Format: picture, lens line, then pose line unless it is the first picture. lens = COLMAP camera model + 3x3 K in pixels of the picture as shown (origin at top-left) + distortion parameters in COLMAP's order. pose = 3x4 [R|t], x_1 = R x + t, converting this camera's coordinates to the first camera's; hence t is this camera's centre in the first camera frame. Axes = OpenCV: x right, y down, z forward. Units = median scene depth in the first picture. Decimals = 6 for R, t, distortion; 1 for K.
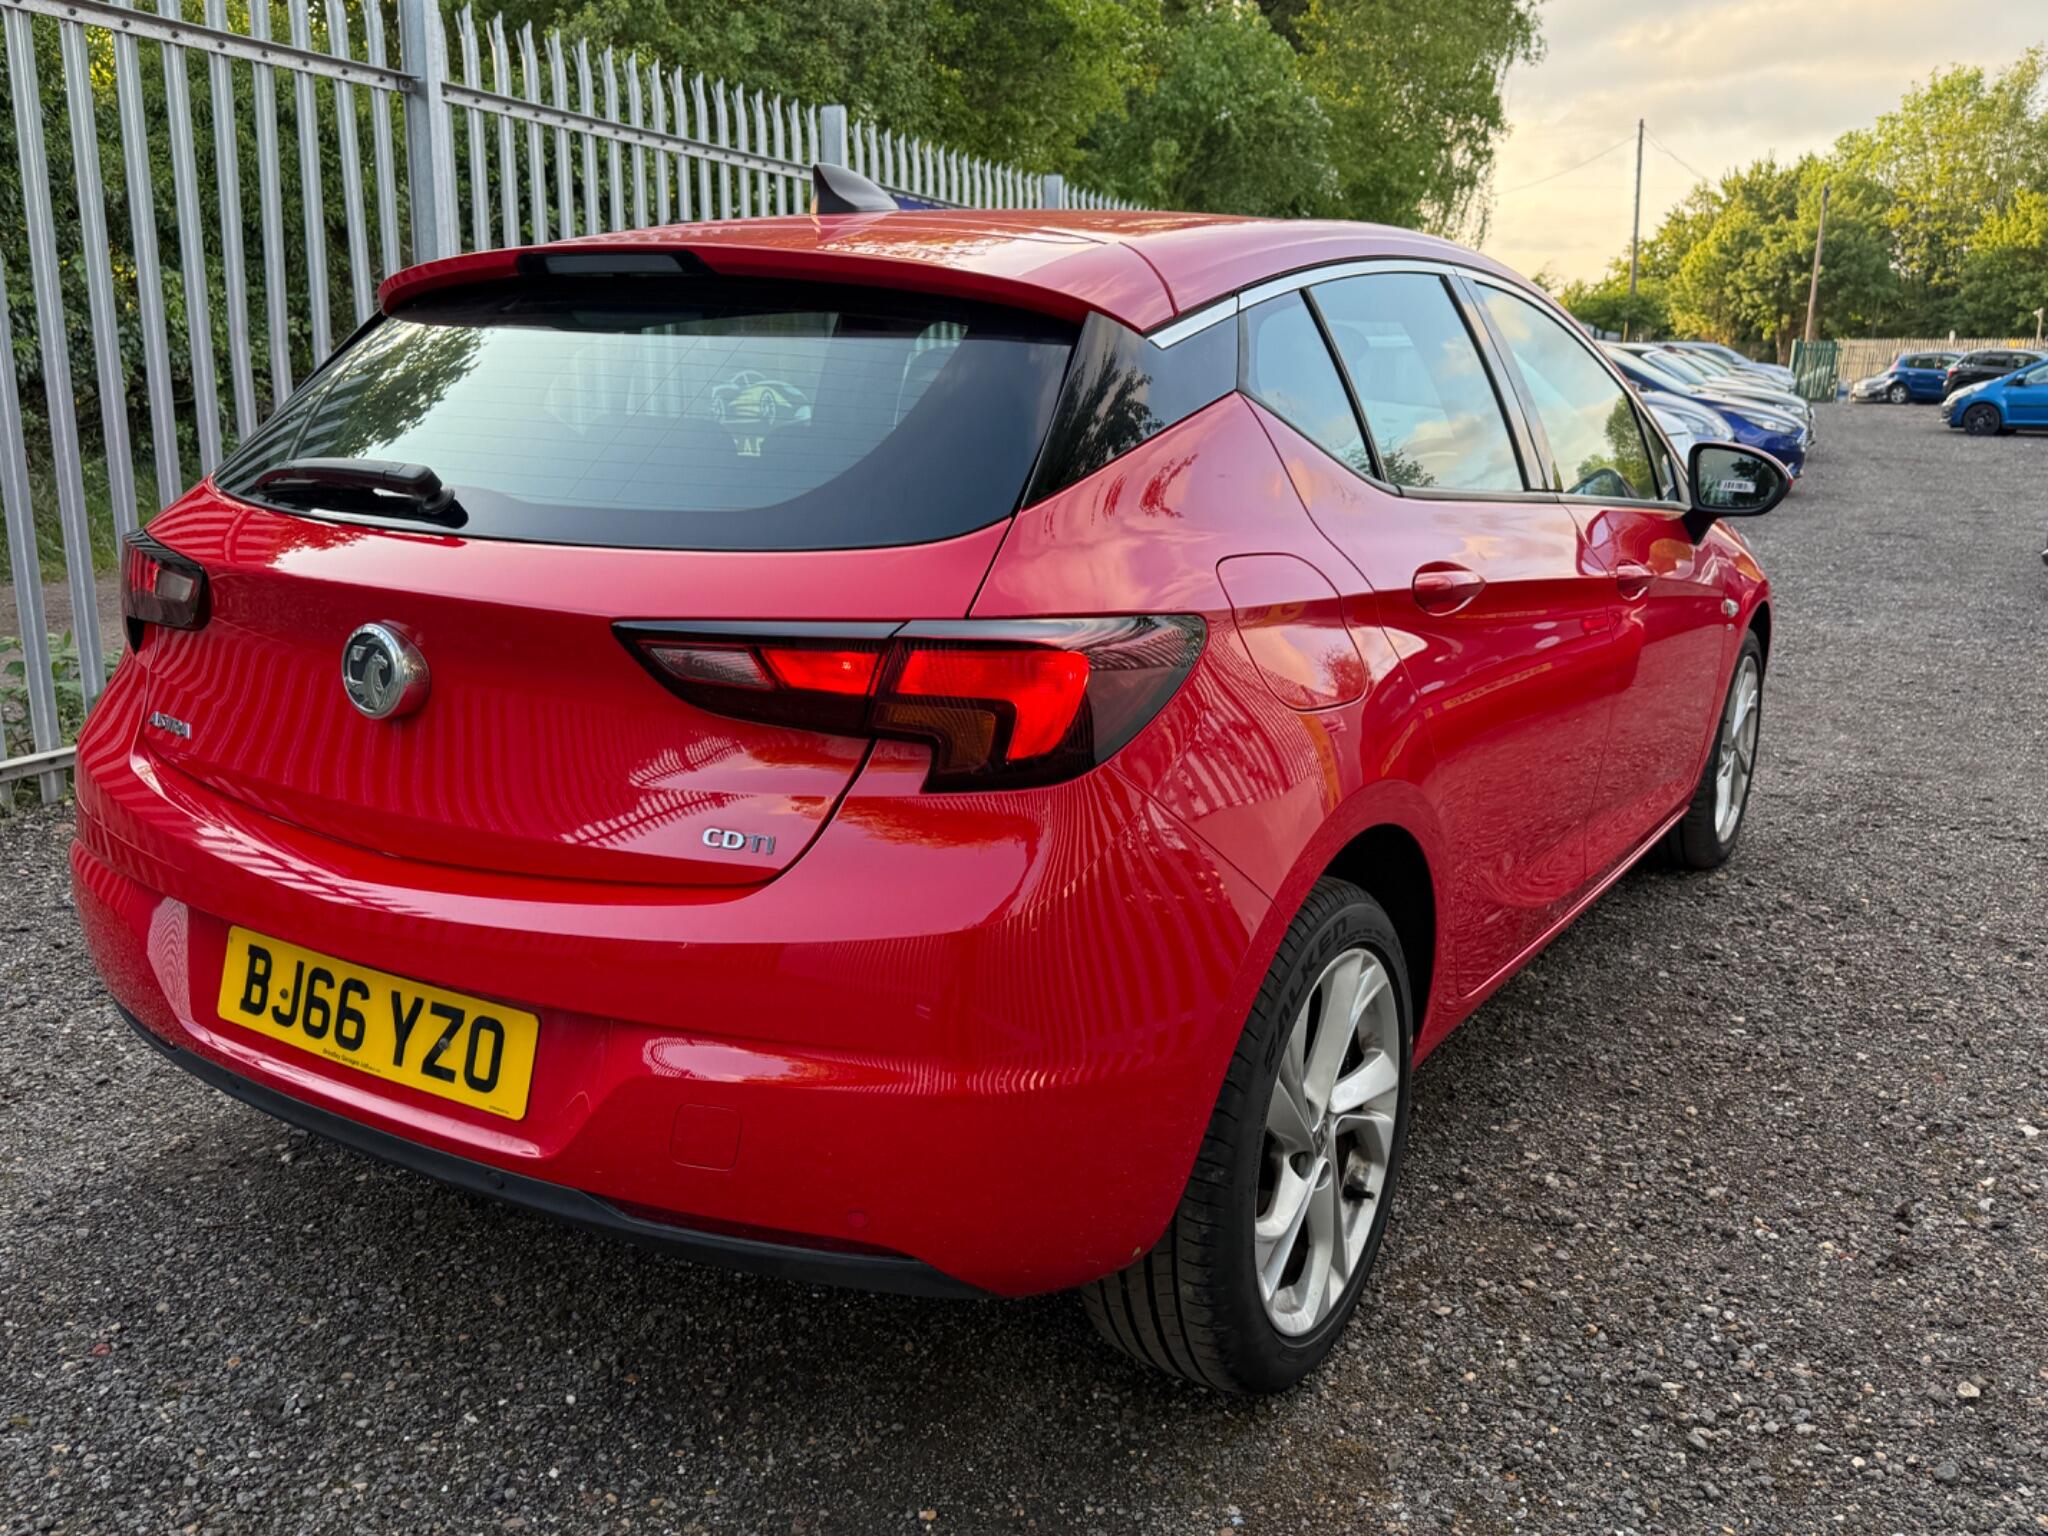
lens RADIAL K [[1663.5, 0, 1060.5], [0, 1663.5, 772.2], [0, 0, 1]] dist [0.042283, -0.048923]
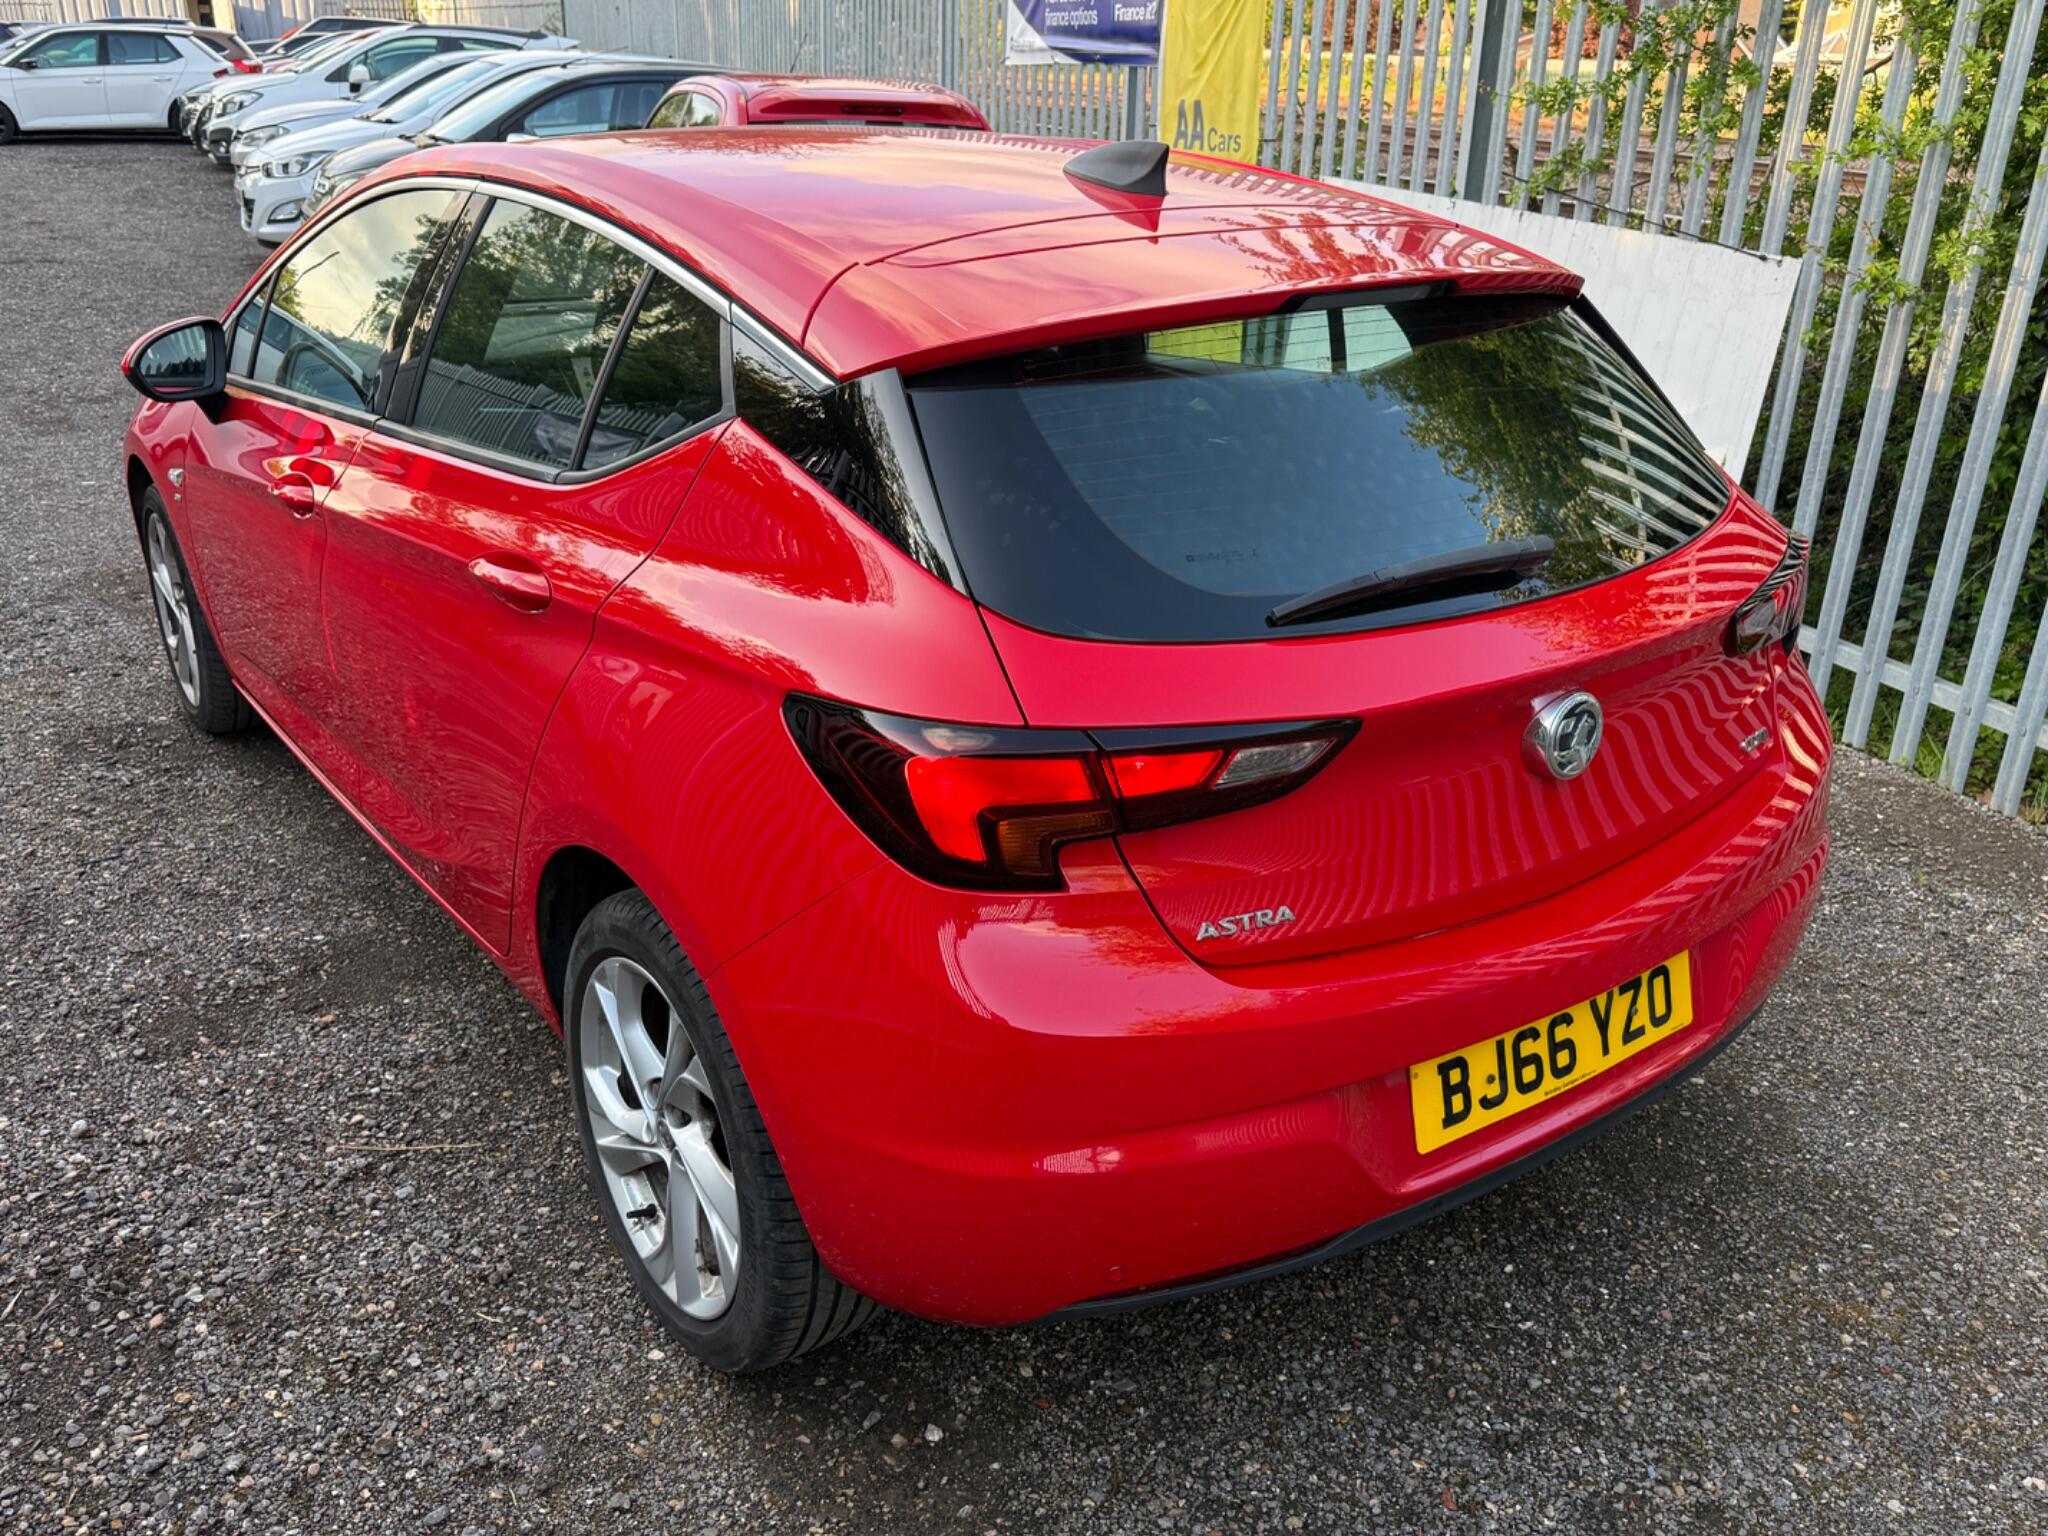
lens RADIAL K [[1663.5, 0, 1019.5], [0, 1663.5, 767.7], [0, 0, 1]] dist [0.042283, -0.048923]
pose [[0.398435, -0.365475, 0.841236, -1.265403], [0.207020, 0.929348, 0.305705, -0.382615], [-0.893528, 0.052349, 0.445946, 0.739925]]
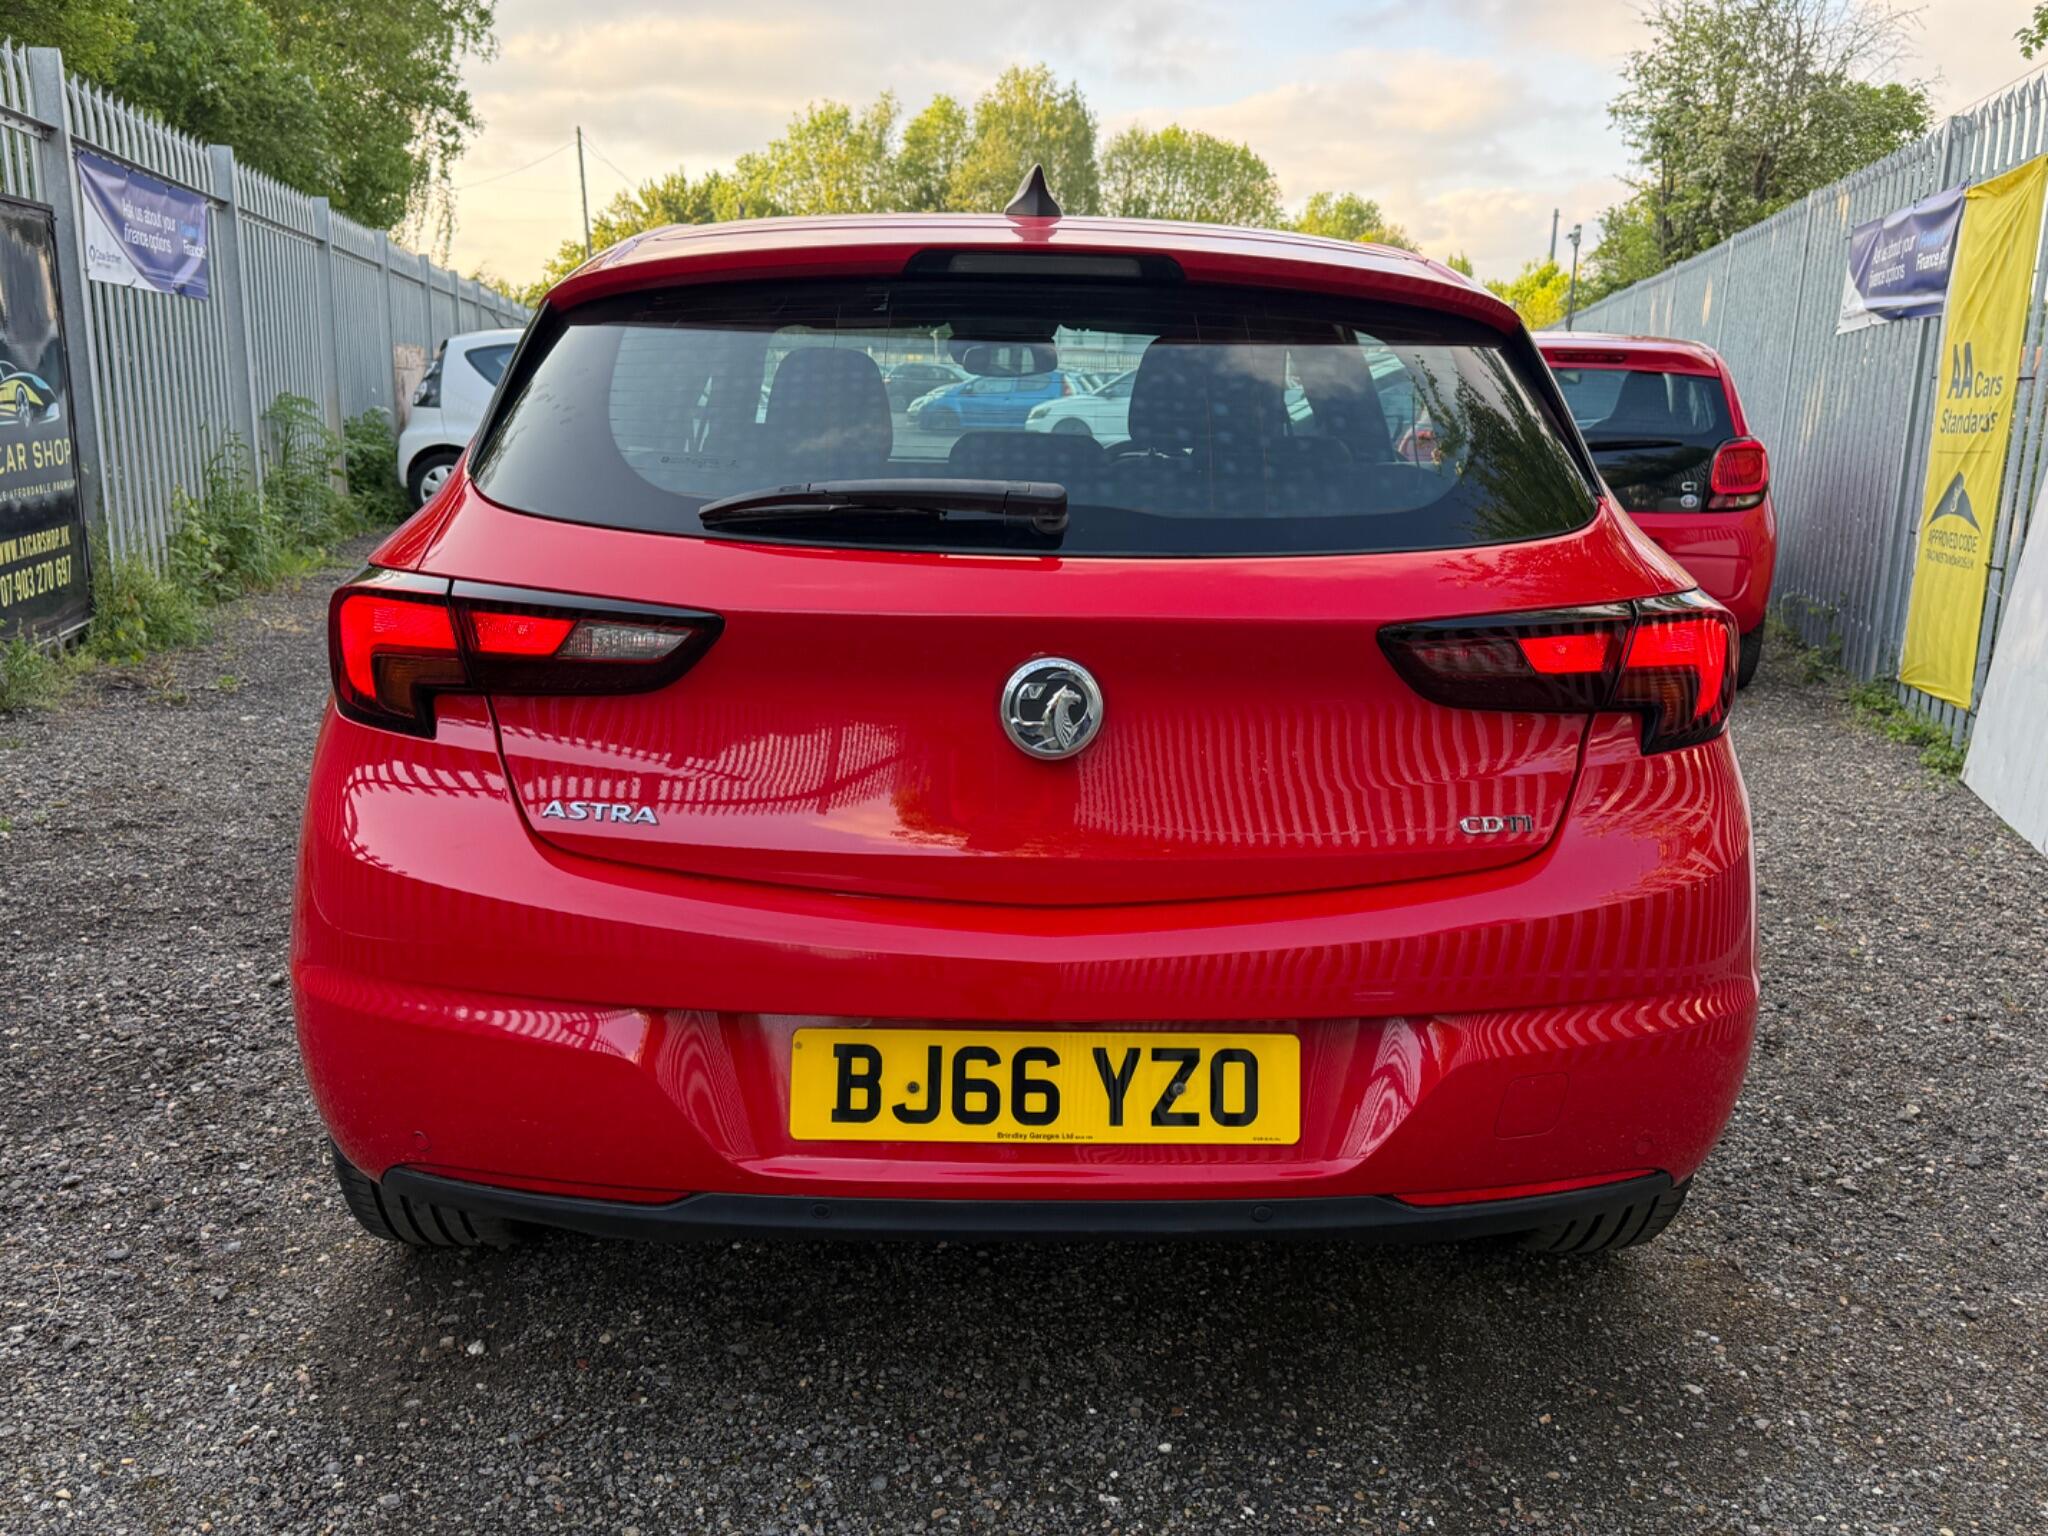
lens RADIAL K [[1663.5, 0, 1035.0], [0, 1663.5, 762.3], [0, 0, 1]] dist [0.042283, -0.048923]
pose [[0.839265, -0.117745, 0.530821, -0.796166], [0.120898, 0.992243, 0.028948, -0.051216], [-0.530112, 0.039880, 0.846989, 0.201936]]
